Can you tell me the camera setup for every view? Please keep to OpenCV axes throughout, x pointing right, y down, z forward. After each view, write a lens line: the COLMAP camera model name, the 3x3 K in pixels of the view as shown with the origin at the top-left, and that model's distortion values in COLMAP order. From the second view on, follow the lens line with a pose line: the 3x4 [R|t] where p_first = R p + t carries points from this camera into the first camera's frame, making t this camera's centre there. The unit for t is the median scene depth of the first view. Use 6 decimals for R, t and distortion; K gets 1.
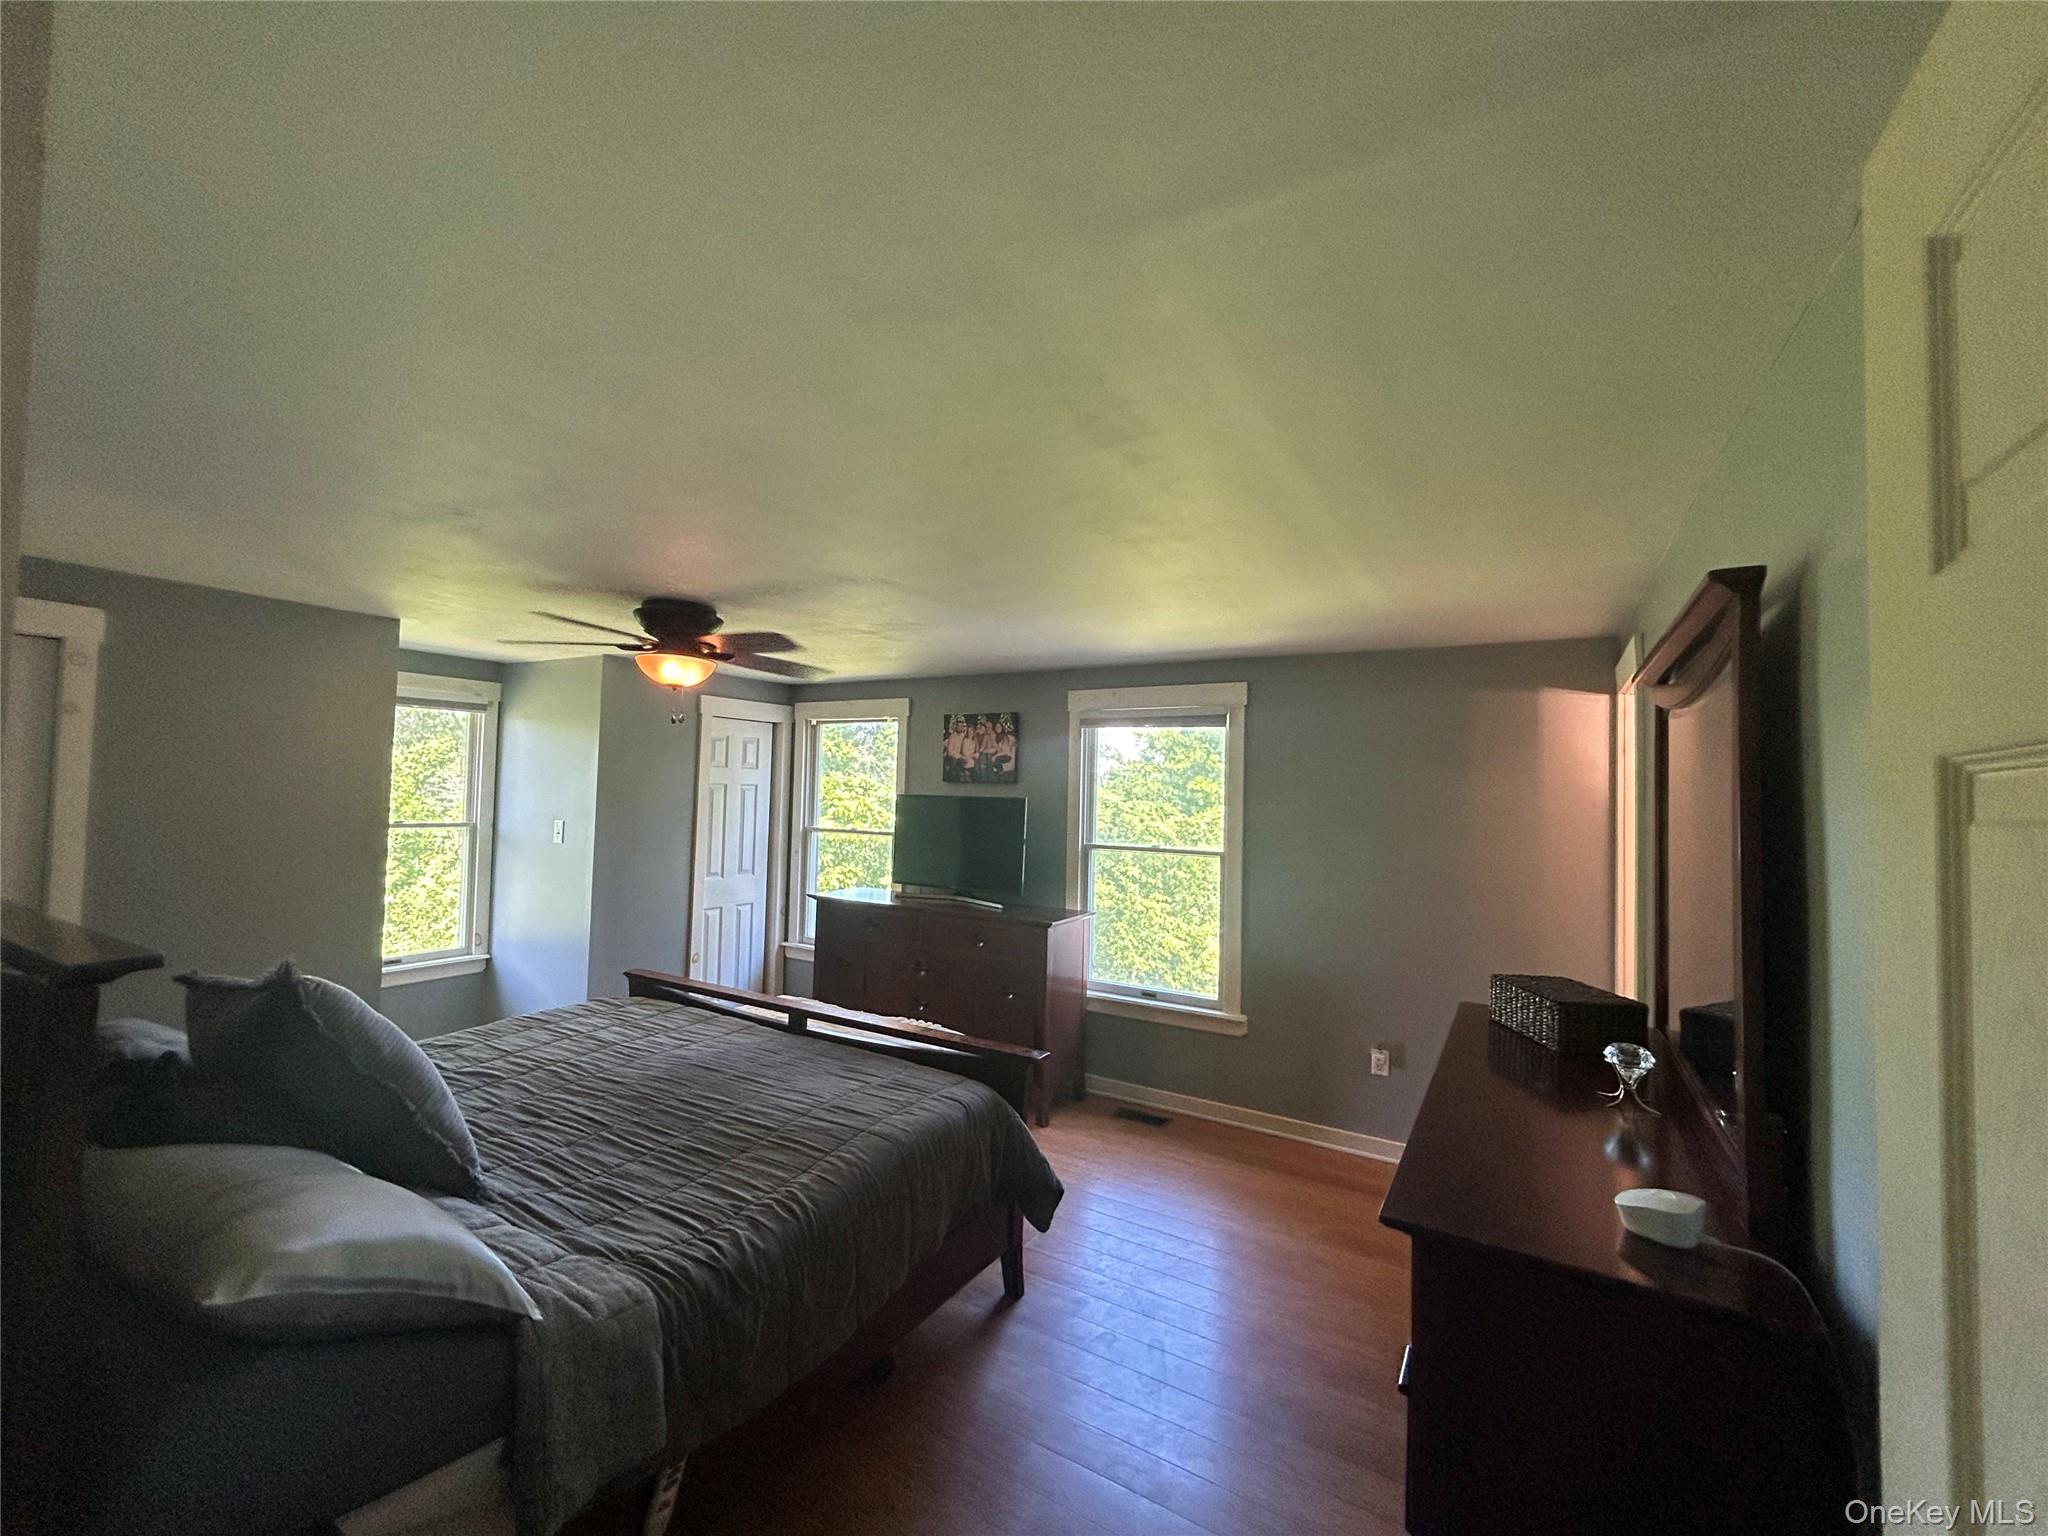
lens RADIAL K [[822.9, 0, 1018.9], [0, 822.9, 767.6], [0, 0, 1]] dist [-0.000928, -0.000046]
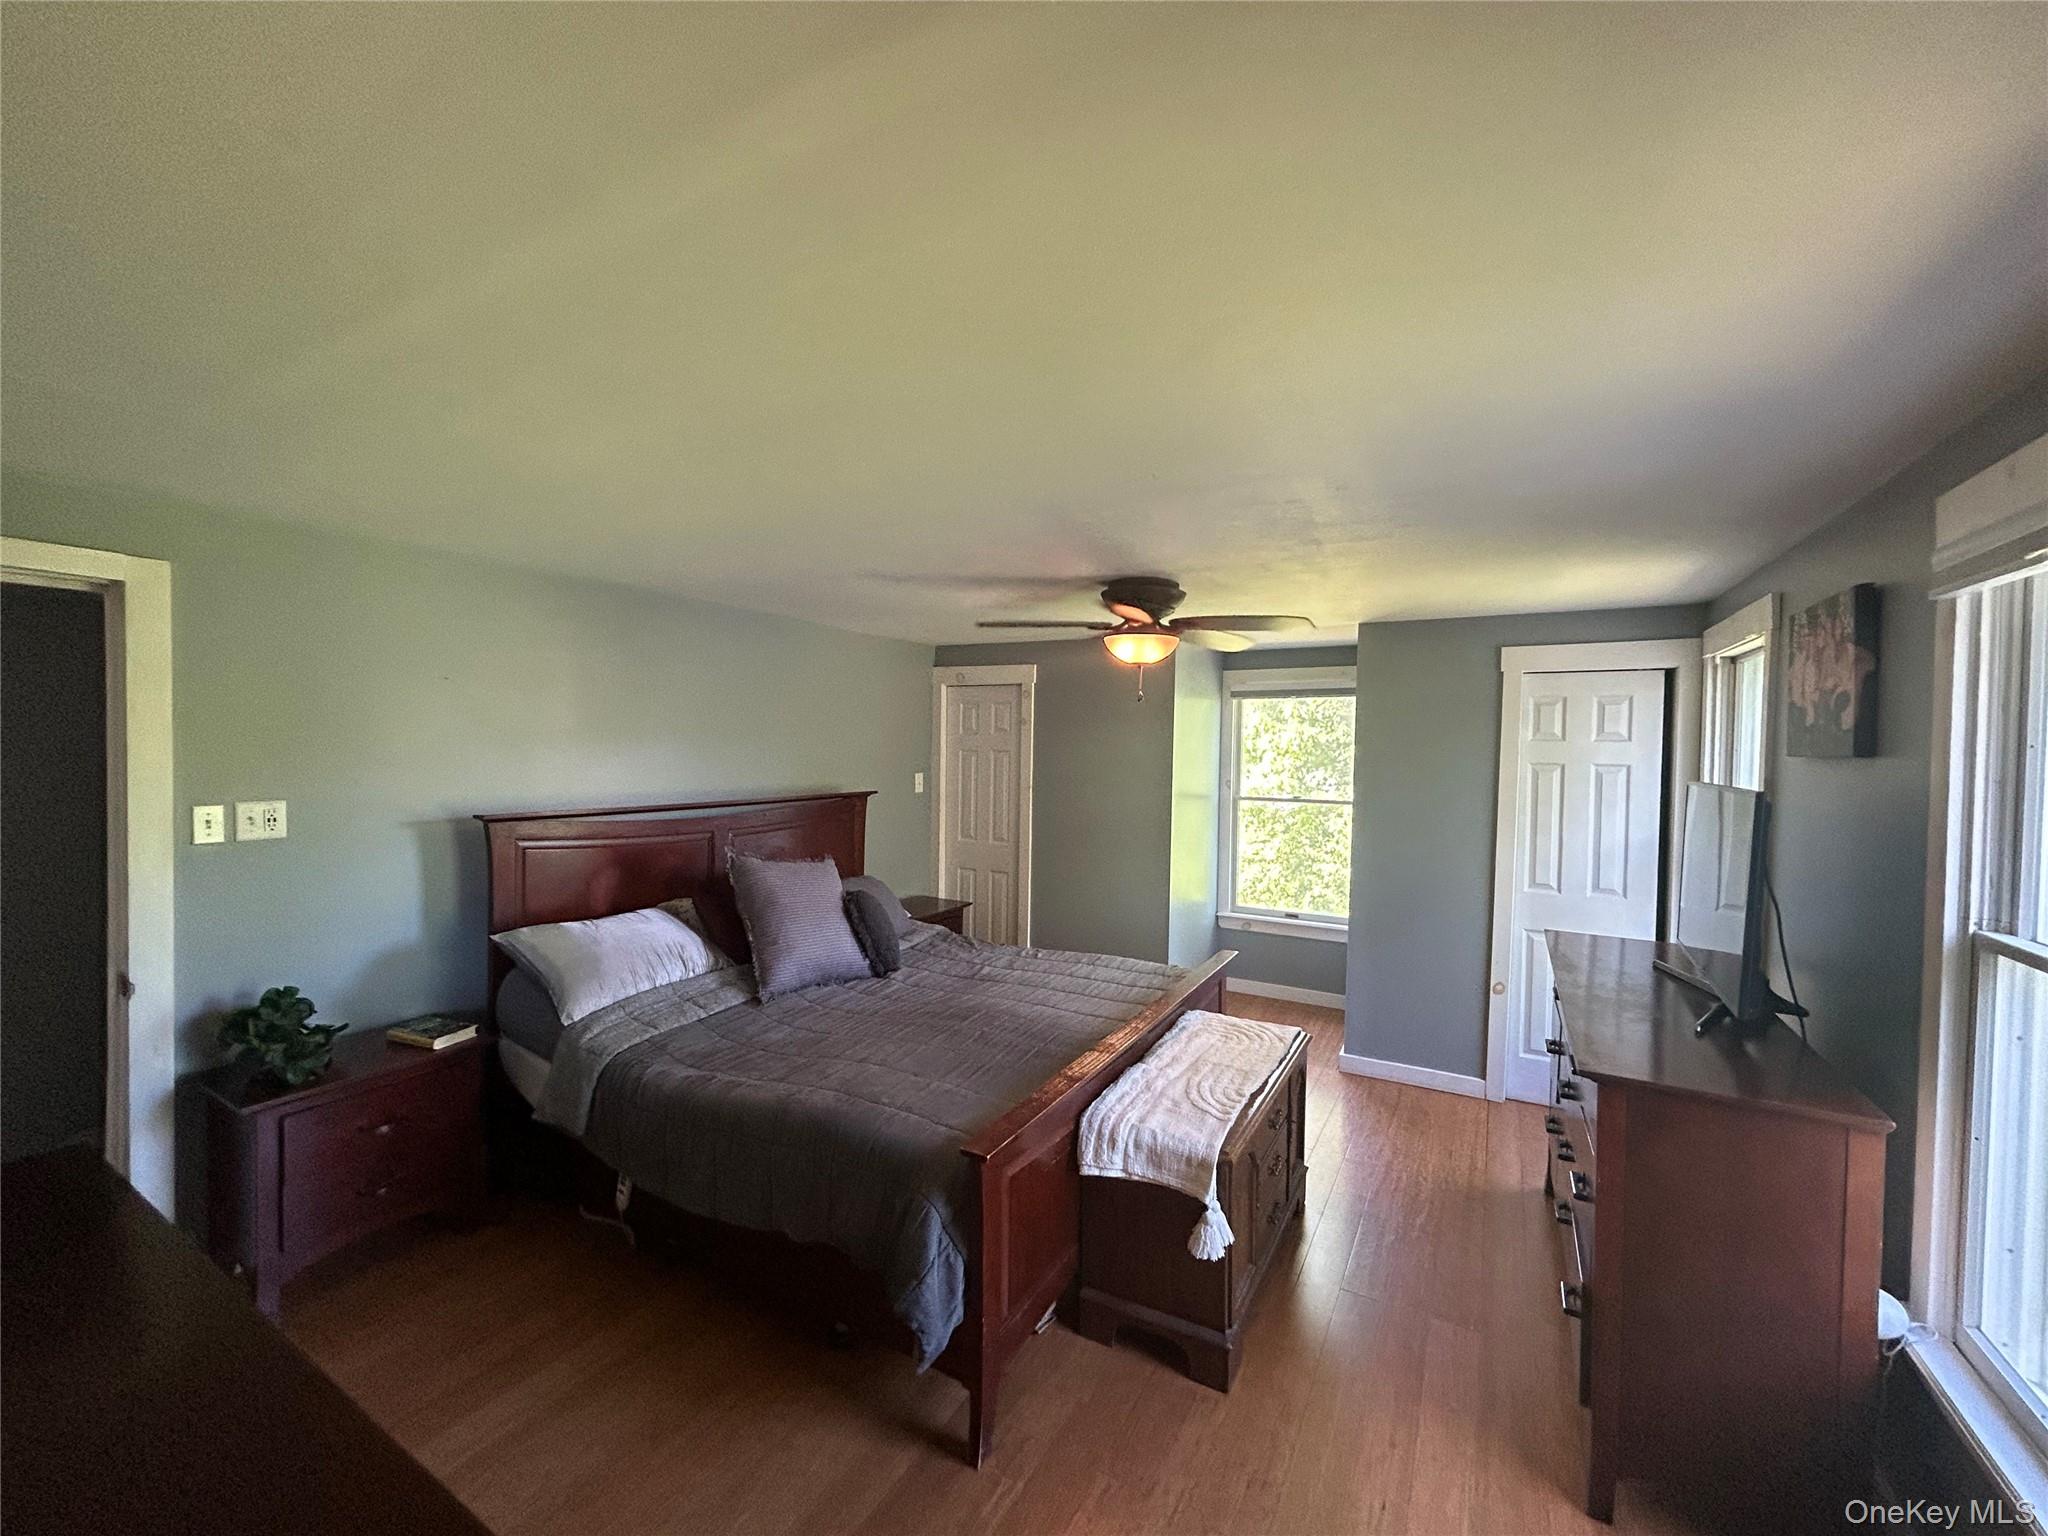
lens RADIAL K [[822.9, 0, 1018.9], [0, 822.9, 767.6], [0, 0, 1]] dist [-0.000928, -0.000046]
pose [[0.016139, 0.001353, -0.999869, 0.432742], [0.016191, 0.999868, 0.001614, 0.016913], [0.999739, -0.016215, 0.016115, 0.621046]]
